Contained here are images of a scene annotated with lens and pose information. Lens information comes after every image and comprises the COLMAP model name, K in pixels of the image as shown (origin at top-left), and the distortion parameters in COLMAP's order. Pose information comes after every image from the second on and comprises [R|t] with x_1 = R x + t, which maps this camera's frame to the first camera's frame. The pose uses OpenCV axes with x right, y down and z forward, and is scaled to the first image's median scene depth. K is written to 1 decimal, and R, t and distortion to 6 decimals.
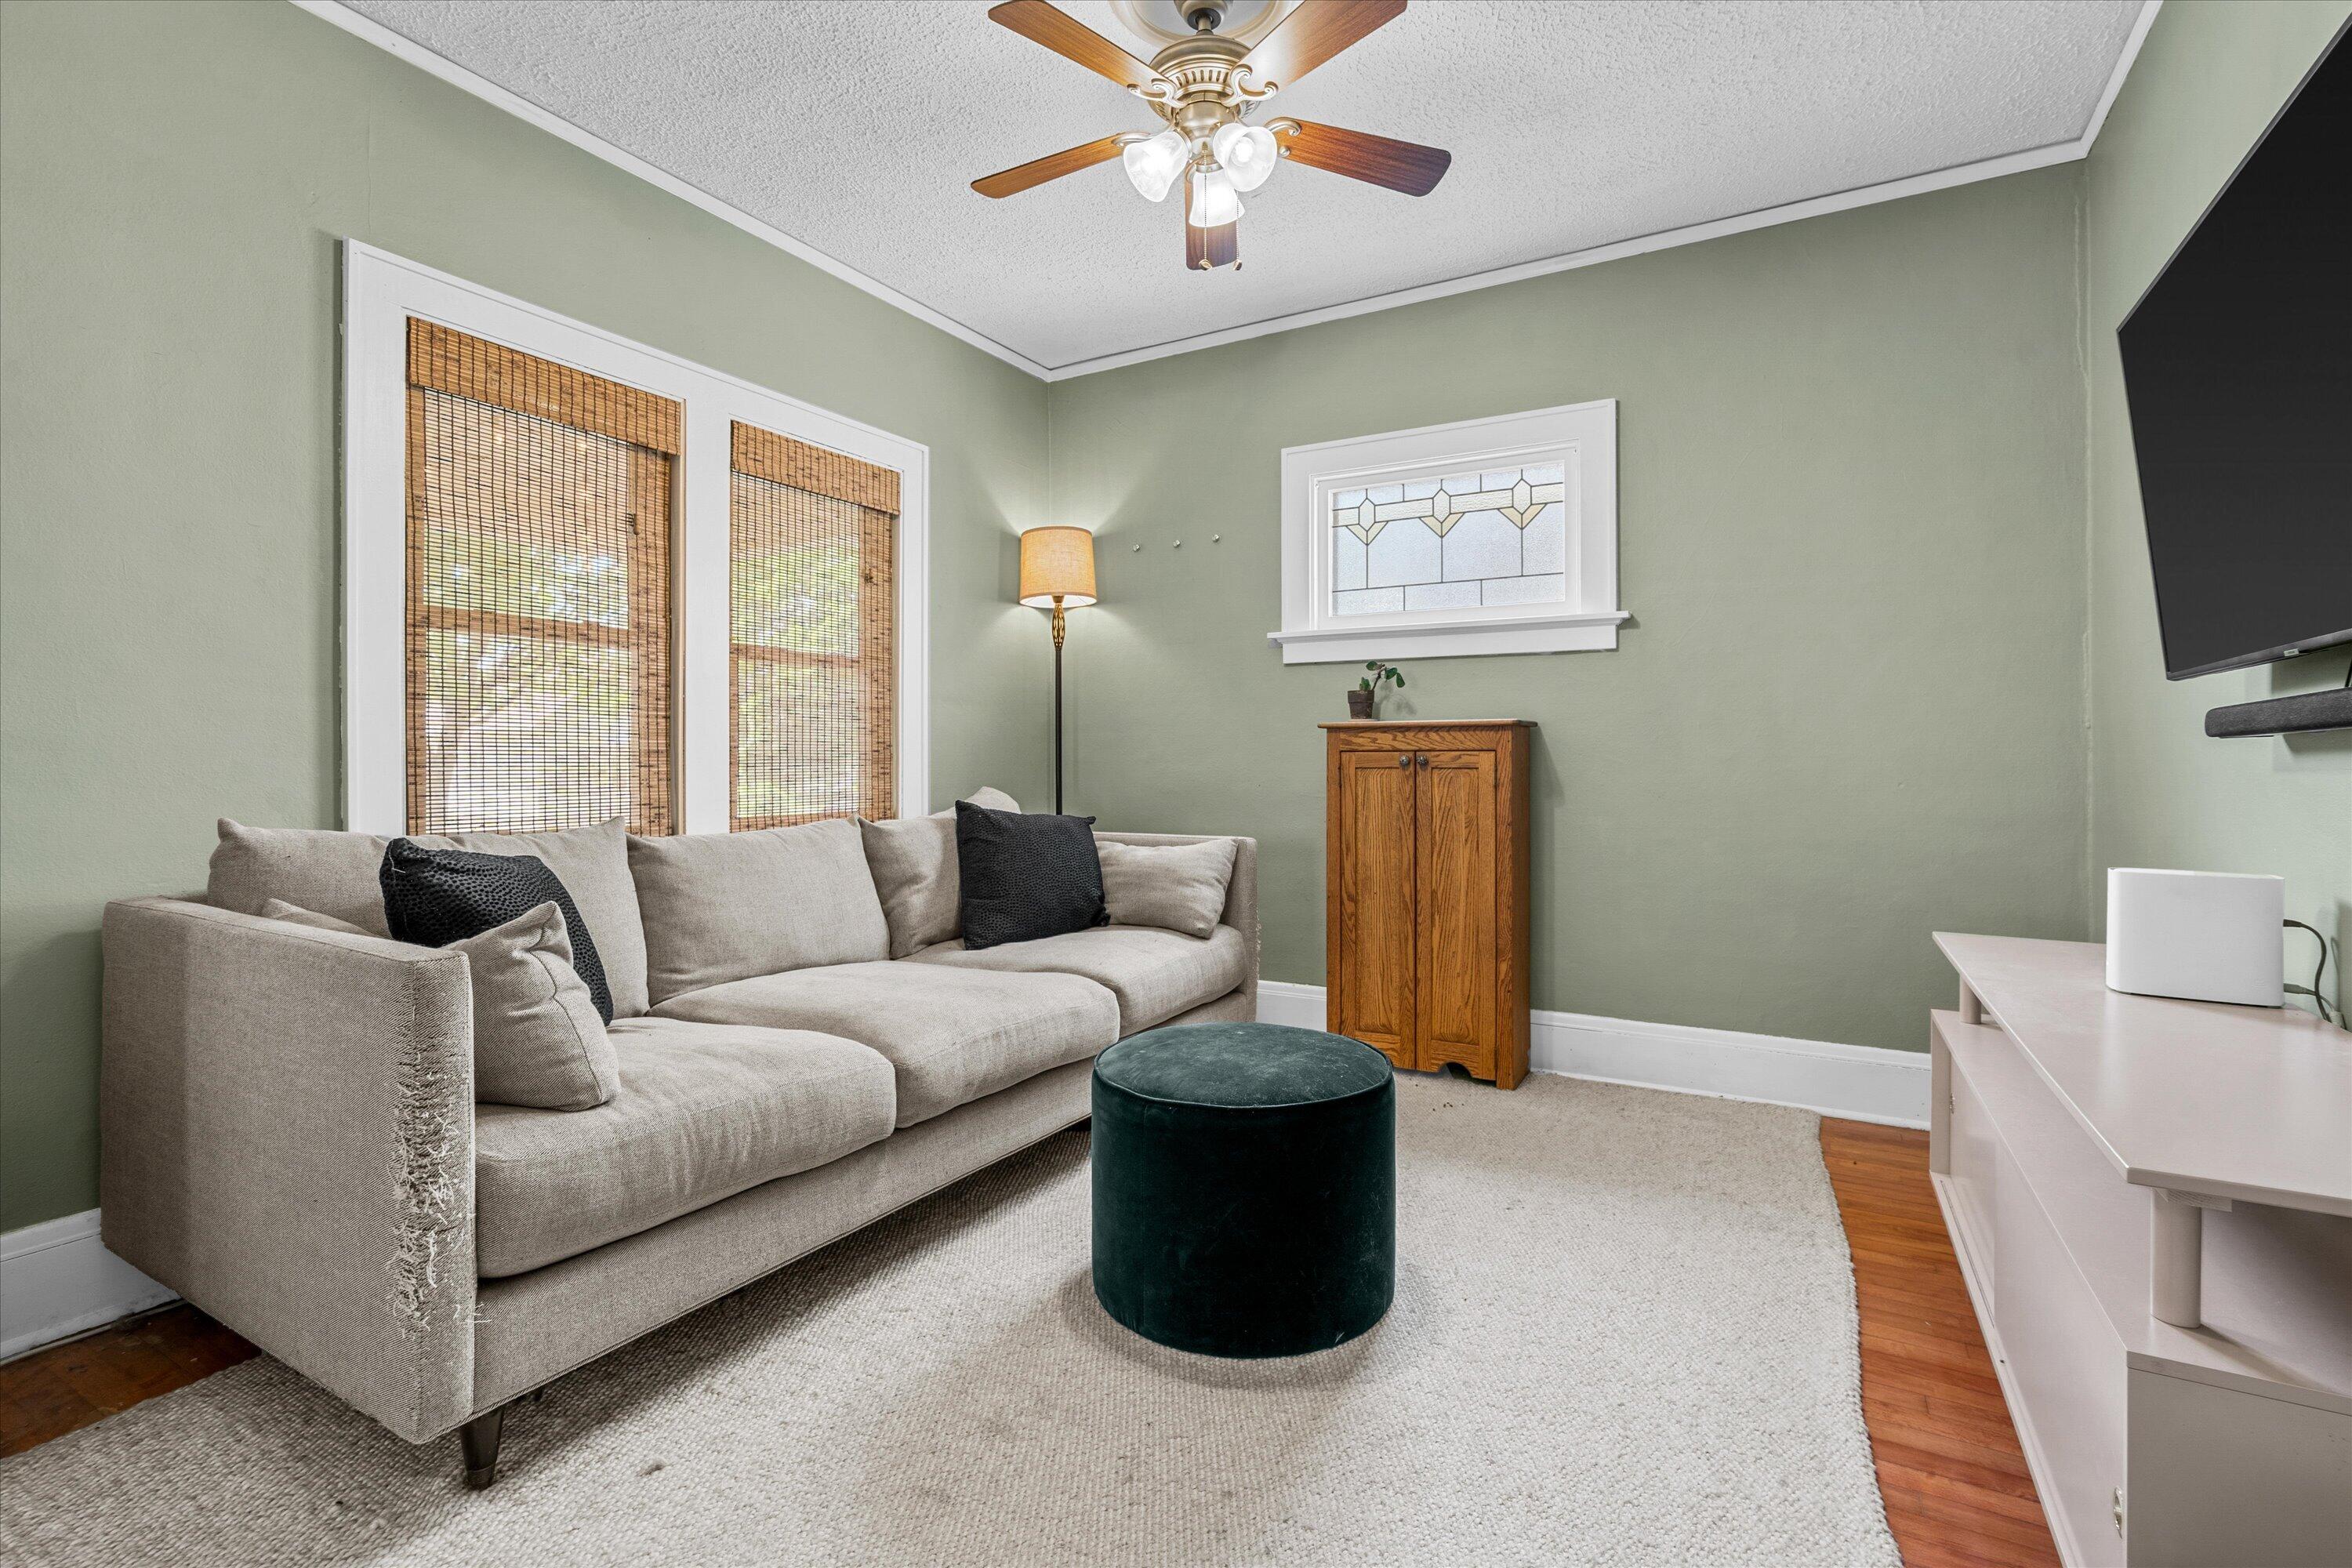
lens RADIAL K [[1091.6, 0, 1160.8], [0, 1091.6, 758.3], [0, 0, 1]] dist [-0.003102, 0.000015]
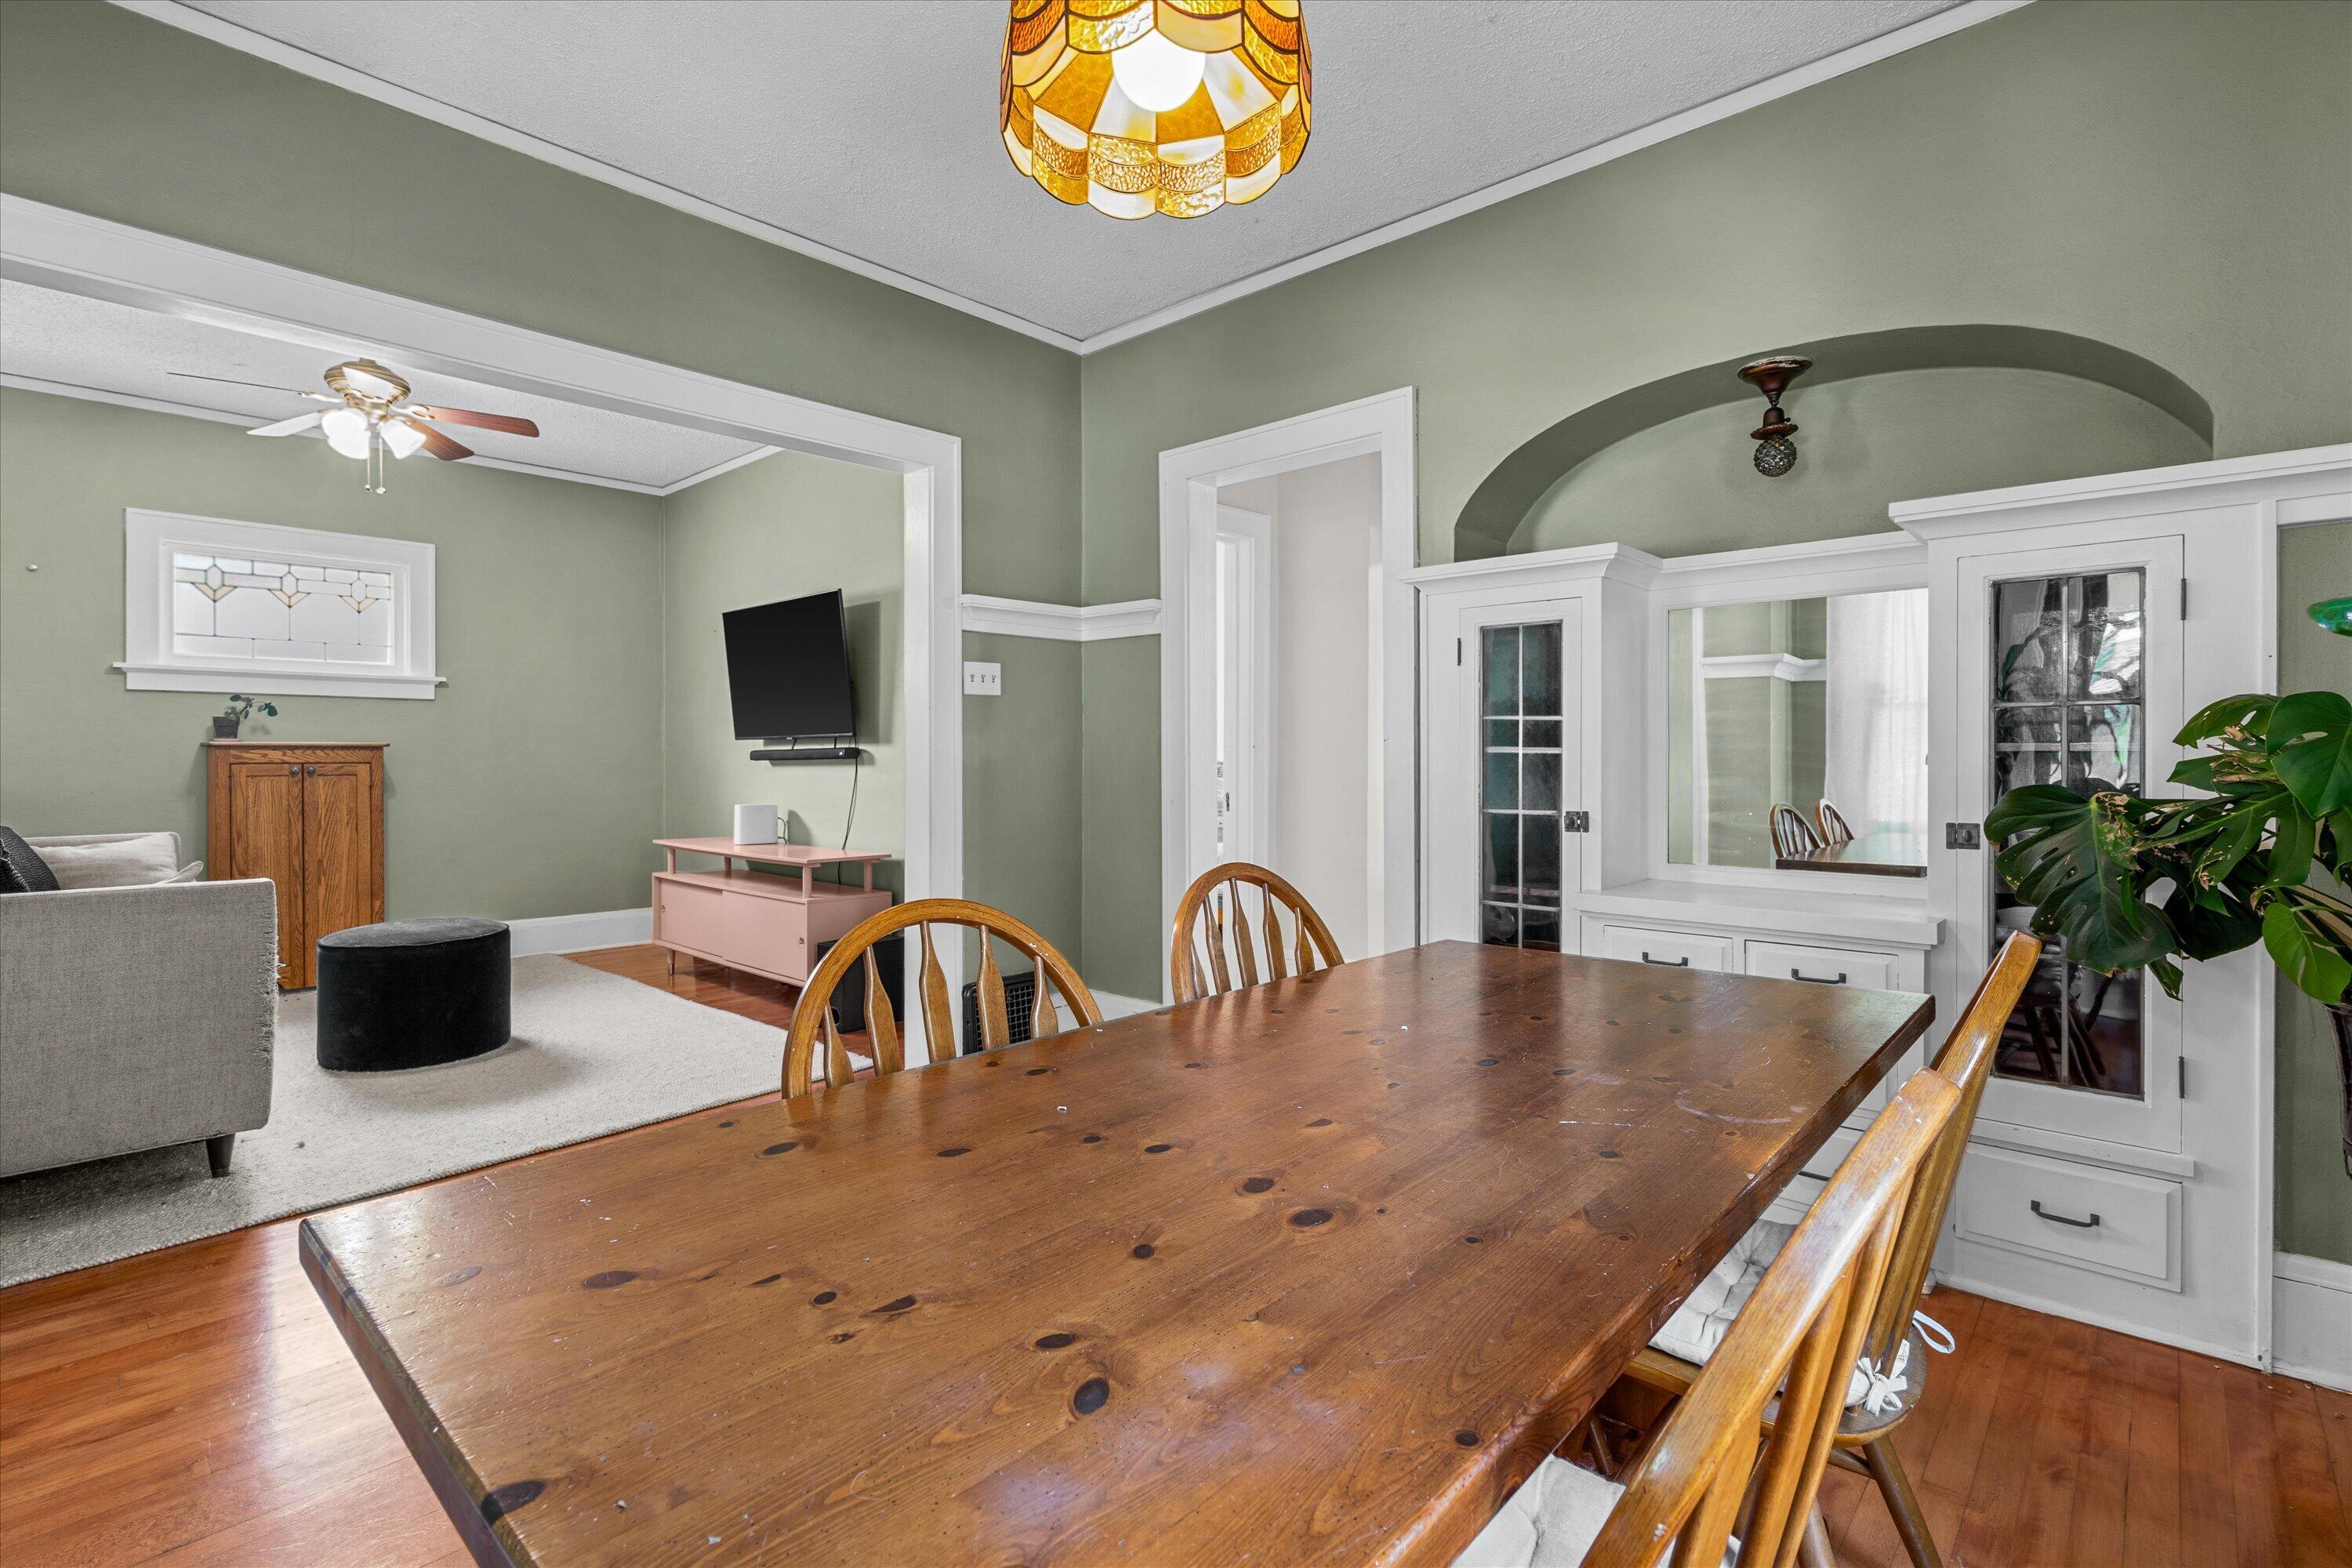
lens RADIAL K [[1091.6, 0, 1160.8], [0, 1091.6, 758.3], [0, 0, 1]] dist [-0.003102, 0.000015]
pose [[0.231630, -0.002045, 0.972802, -0.963719], [-0.000338, 0.999998, 0.002182, -0.018317], [-0.972804, -0.000835, 0.231629, -0.450557]]
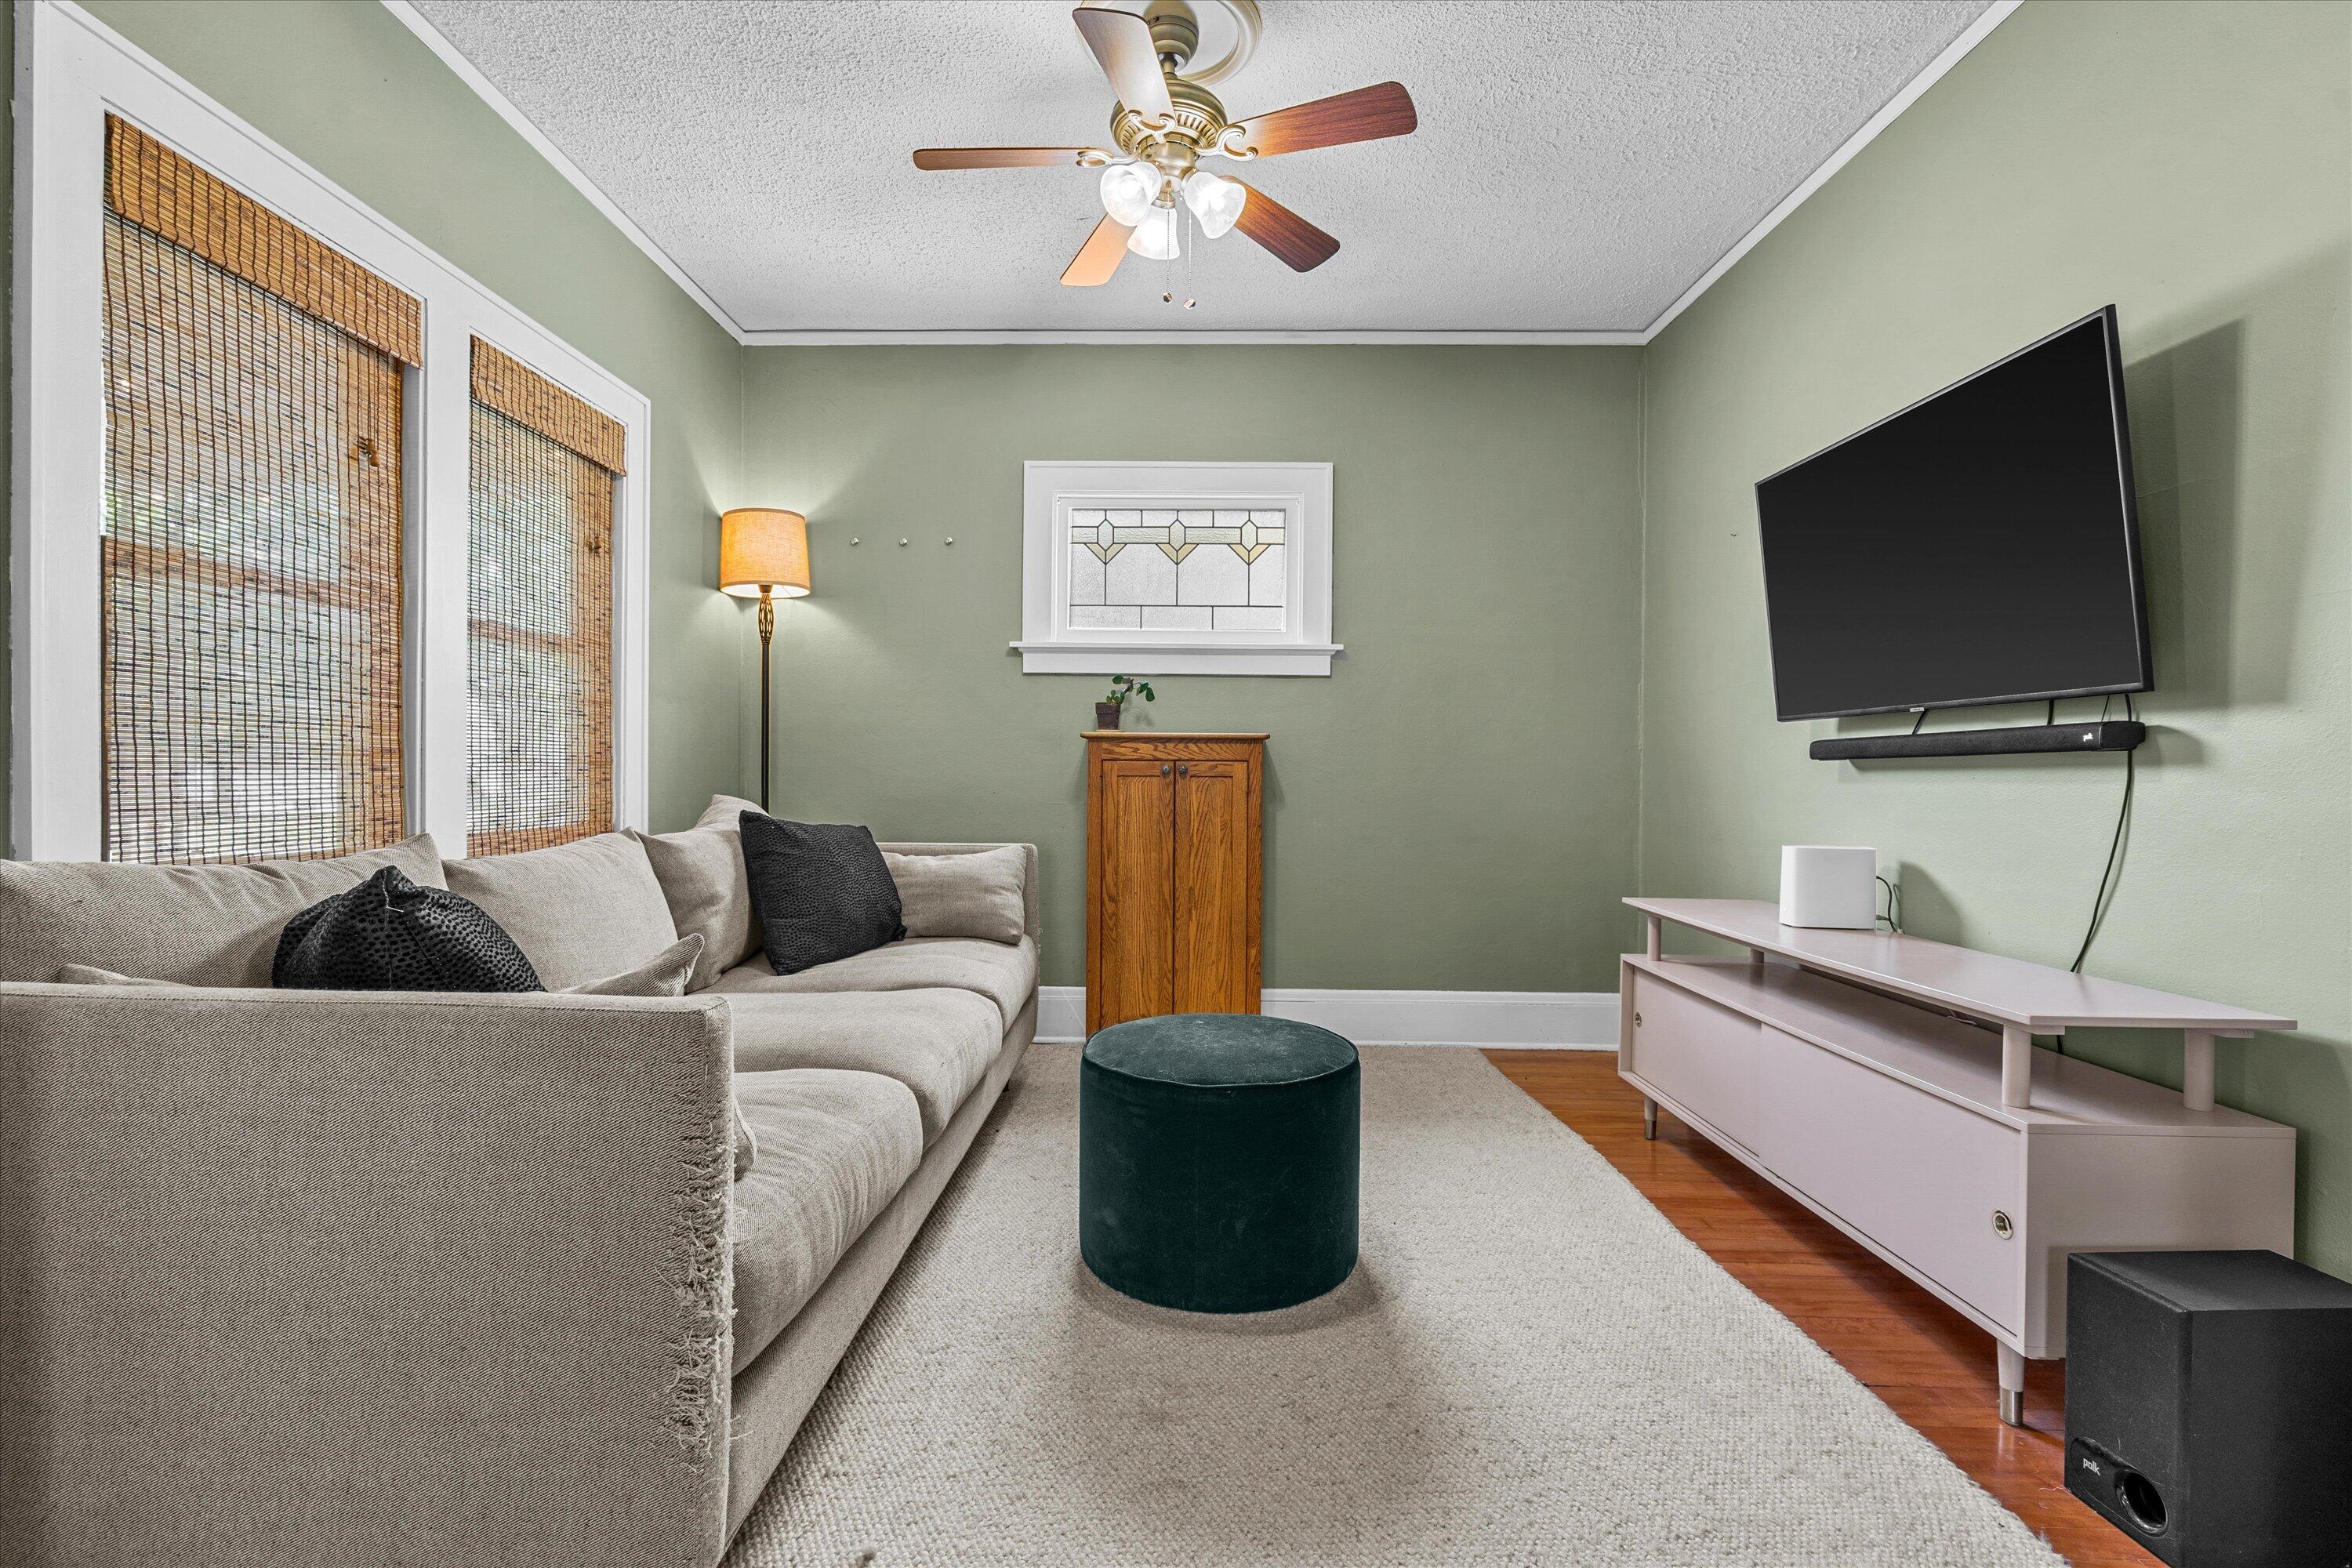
lens RADIAL K [[1099.0, 0, 1169.0], [0, 1099.0, 776.5], [0, 0, 1]] dist [-0.002060, -0.000278]
pose [[0.873100, 0.004764, 0.487519, -0.332657], [-0.009714, 0.999924, 0.007626, 0.000944], [-0.487445, -0.011394, 0.873079, 0.049245]]
